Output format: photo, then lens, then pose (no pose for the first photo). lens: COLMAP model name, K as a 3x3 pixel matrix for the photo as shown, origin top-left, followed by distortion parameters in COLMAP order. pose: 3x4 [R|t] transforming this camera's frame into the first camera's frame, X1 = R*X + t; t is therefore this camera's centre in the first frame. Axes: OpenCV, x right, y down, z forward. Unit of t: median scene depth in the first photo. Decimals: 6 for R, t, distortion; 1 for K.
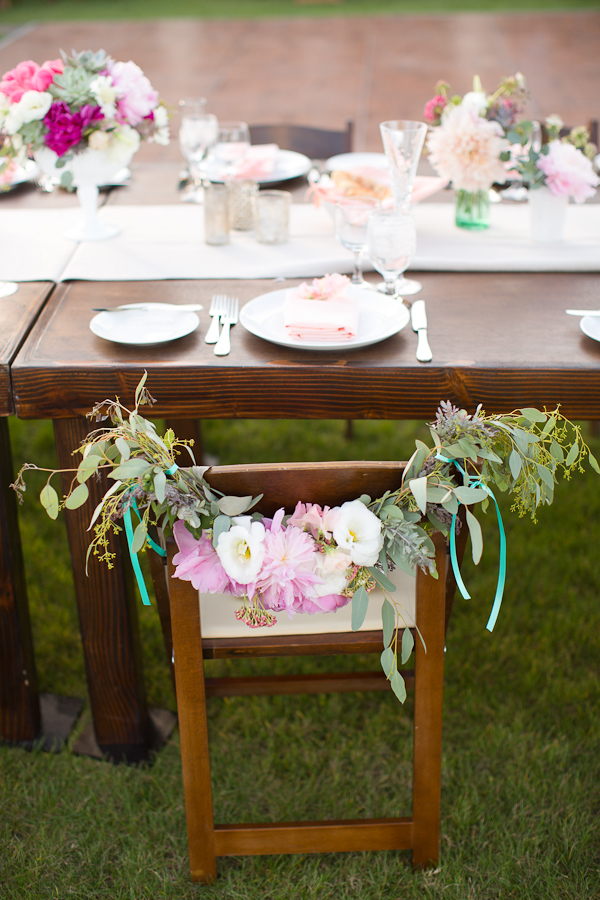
lens RADIAL K [[1335.9, 0, 300.0], [0, 1335.9, 450.0], [0, 0, 1]] dist [-0.158402, 0.144690]
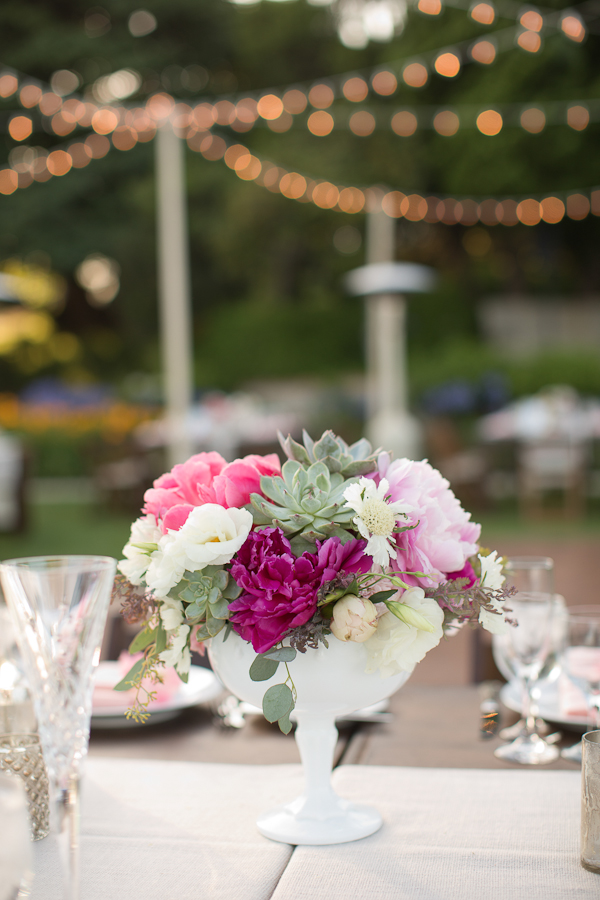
lens RADIAL K [[1335.9, 0, 300.0], [0, 1335.9, 450.0], [0, 0, 1]] dist [-0.158402, 0.144690]
pose [[0.988857, 0.008860, -0.148604, -0.104618], [-0.065857, 0.921270, -0.383307, -0.115801], [0.133509, 0.388823, 0.911588, 0.573168]]
